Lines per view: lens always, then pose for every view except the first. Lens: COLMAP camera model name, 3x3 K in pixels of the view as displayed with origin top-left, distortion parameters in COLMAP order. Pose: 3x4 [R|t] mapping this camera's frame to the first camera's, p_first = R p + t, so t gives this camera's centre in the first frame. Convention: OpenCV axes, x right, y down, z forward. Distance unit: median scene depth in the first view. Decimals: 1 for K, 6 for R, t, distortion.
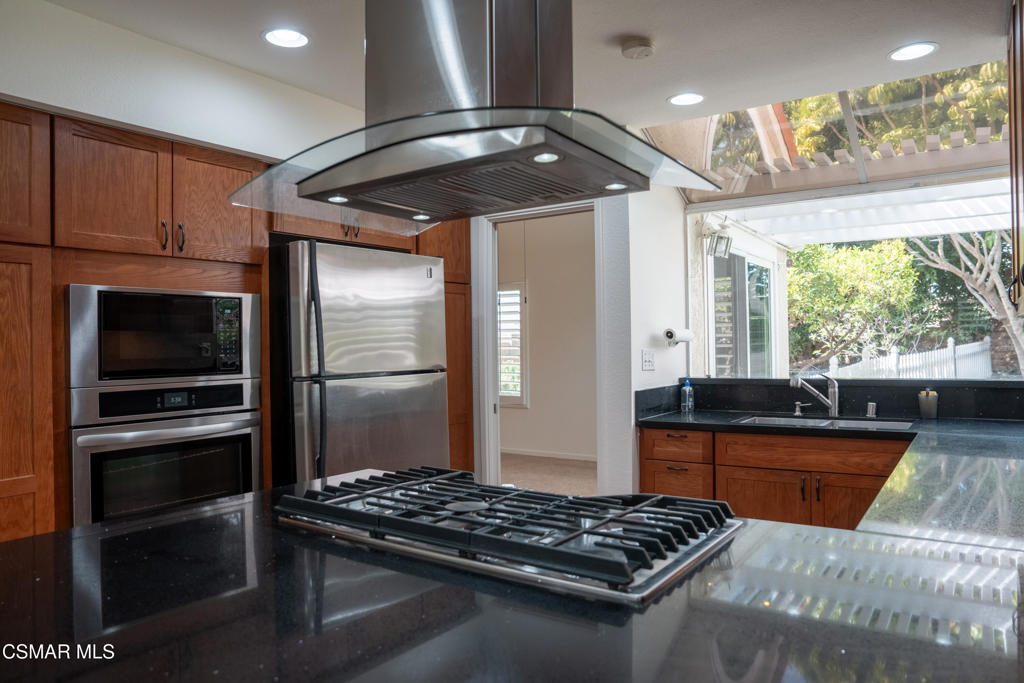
lens RADIAL K [[713.7, 0, 512.0], [0, 713.7, 341.5], [0, 0, 1]] dist [-0.051037, 0.003165]
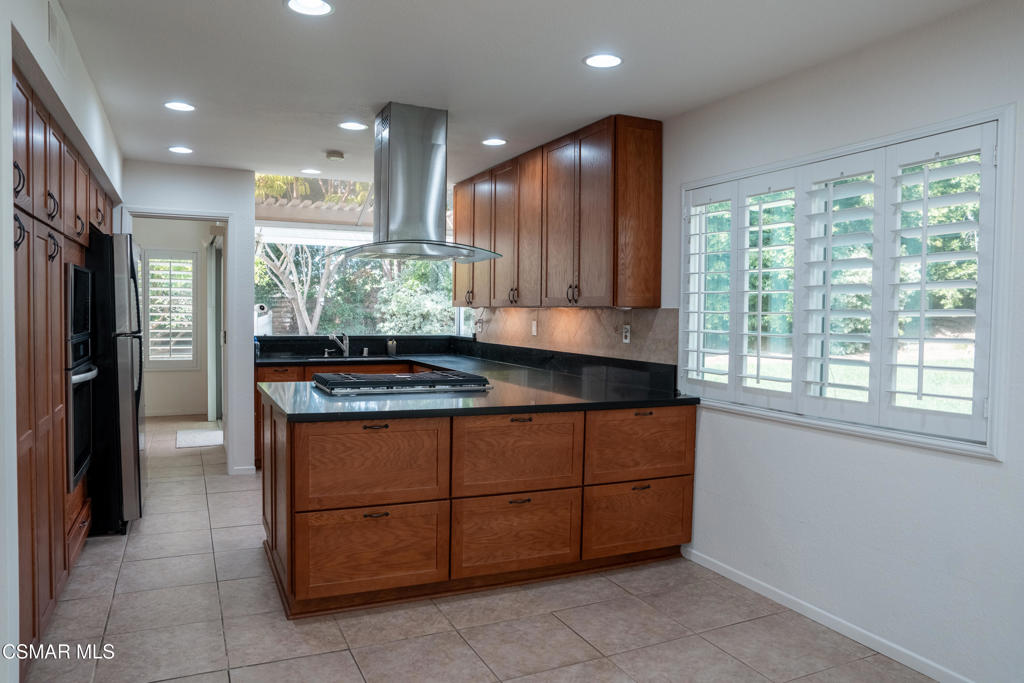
lens RADIAL K [[713.7, 0, 512.0], [0, 713.7, 341.5], [0, 0, 1]] dist [-0.051037, 0.003165]
pose [[0.522339, -0.012379, 0.852648, -0.889898], [-0.024270, 0.999274, 0.029376, 0.006482], [-0.852393, -0.036038, 0.521659, -0.297298]]
